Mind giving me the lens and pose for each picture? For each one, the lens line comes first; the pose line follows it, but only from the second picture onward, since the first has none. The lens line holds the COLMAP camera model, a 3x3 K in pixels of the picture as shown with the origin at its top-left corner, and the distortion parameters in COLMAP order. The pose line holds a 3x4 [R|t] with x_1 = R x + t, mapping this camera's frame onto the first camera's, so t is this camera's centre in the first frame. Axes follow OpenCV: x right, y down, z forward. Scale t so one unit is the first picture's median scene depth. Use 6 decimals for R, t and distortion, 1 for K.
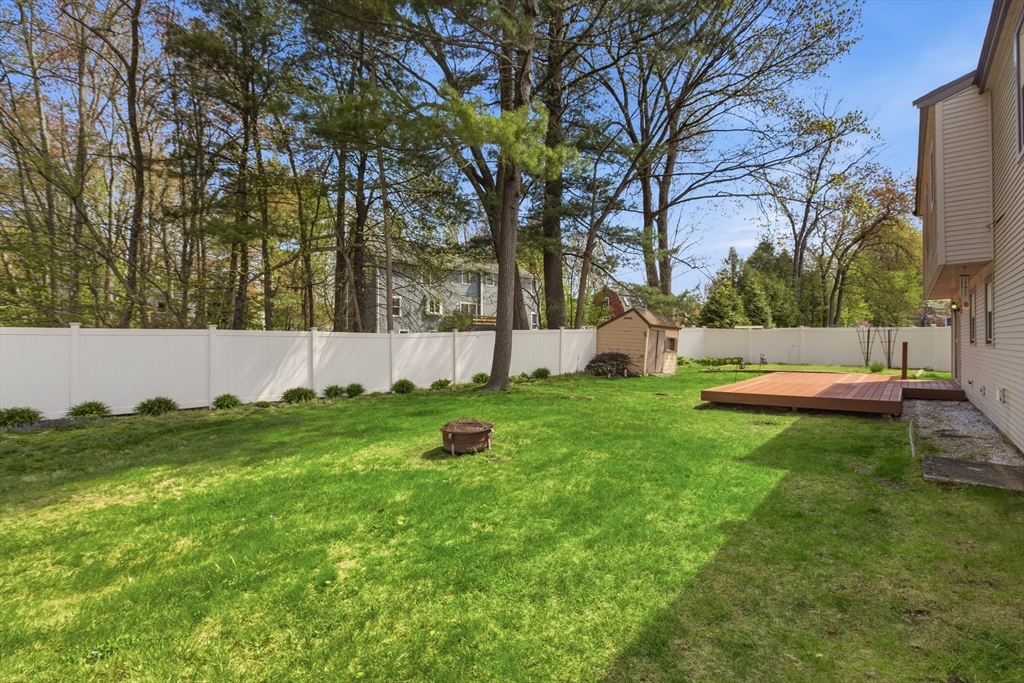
lens RADIAL K [[485.6, 0, 512.0], [0, 485.6, 341.5], [0, 0, 1]] dist [0.005950, 0.000465]
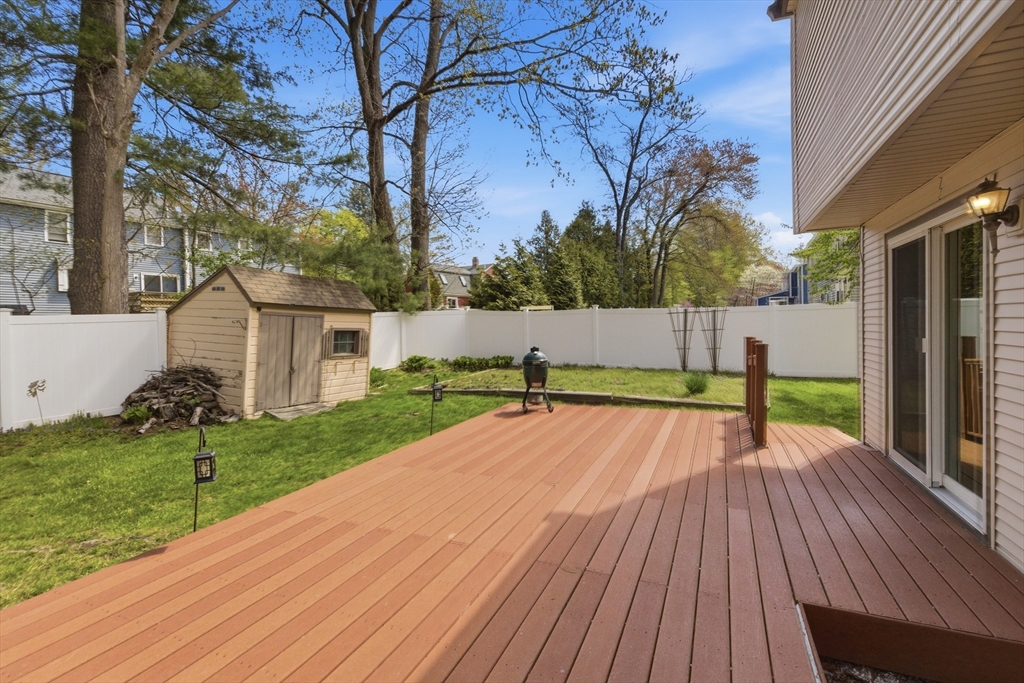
lens RADIAL K [[471.5, 0, 511.1], [0, 471.5, 321.5], [0, 0, 1]] dist [-0.011240, 0.000111]
pose [[0.965462, -0.013966, 0.260169, 0.188123], [0.015229, 0.999880, -0.002840, -0.006034], [-0.260098, 0.006704, 0.965559, 0.249740]]
